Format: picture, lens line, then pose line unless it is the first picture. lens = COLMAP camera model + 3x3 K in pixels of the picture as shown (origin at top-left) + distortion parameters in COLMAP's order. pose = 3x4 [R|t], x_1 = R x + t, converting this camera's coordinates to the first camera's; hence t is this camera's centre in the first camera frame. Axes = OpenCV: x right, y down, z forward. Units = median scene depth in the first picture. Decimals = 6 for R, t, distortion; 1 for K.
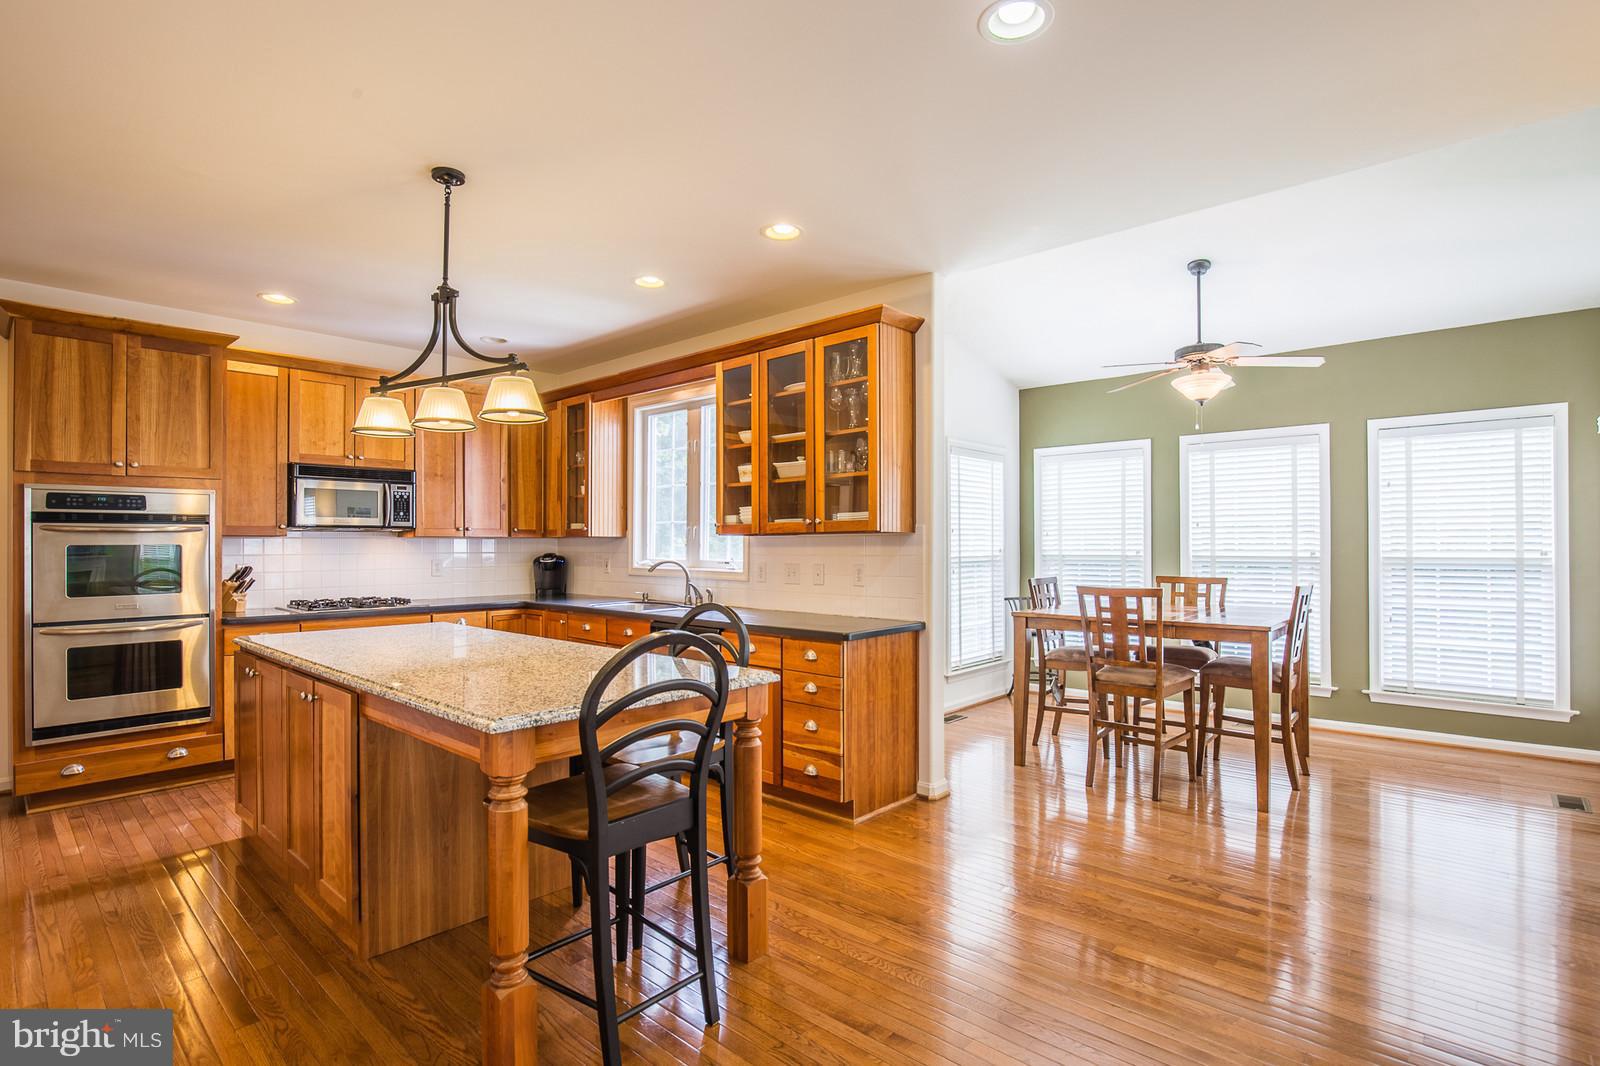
lens RADIAL K [[795.9, 0, 801.9], [0, 795.9, 540.8], [0, 0, 1]] dist [-0.001989, 0.000441]
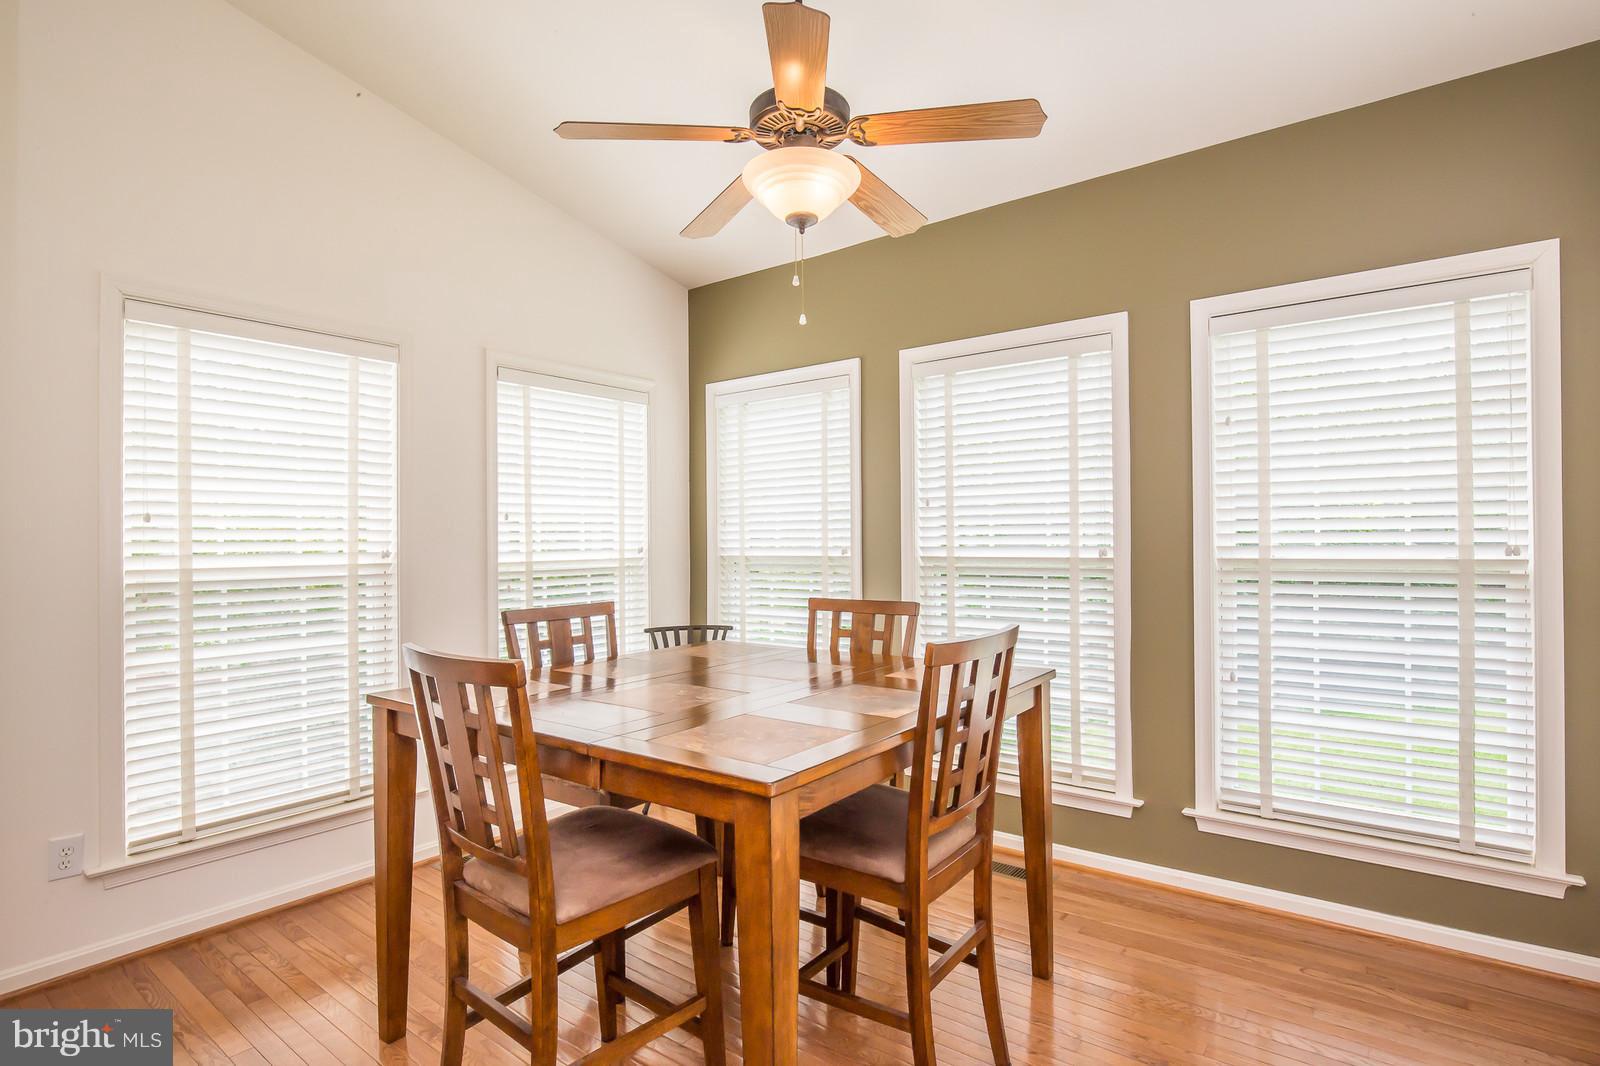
lens RADIAL K [[823.6, 0, 796.4], [0, 823.6, 538.8], [0, 0, 1]] dist [-0.002494, -0.001828]
pose [[0.998543, -0.008347, 0.053319, 0.421592], [0.008053, 0.999951, 0.005713, 0.001808], [-0.053365, -0.005276, 0.998561, 0.468967]]
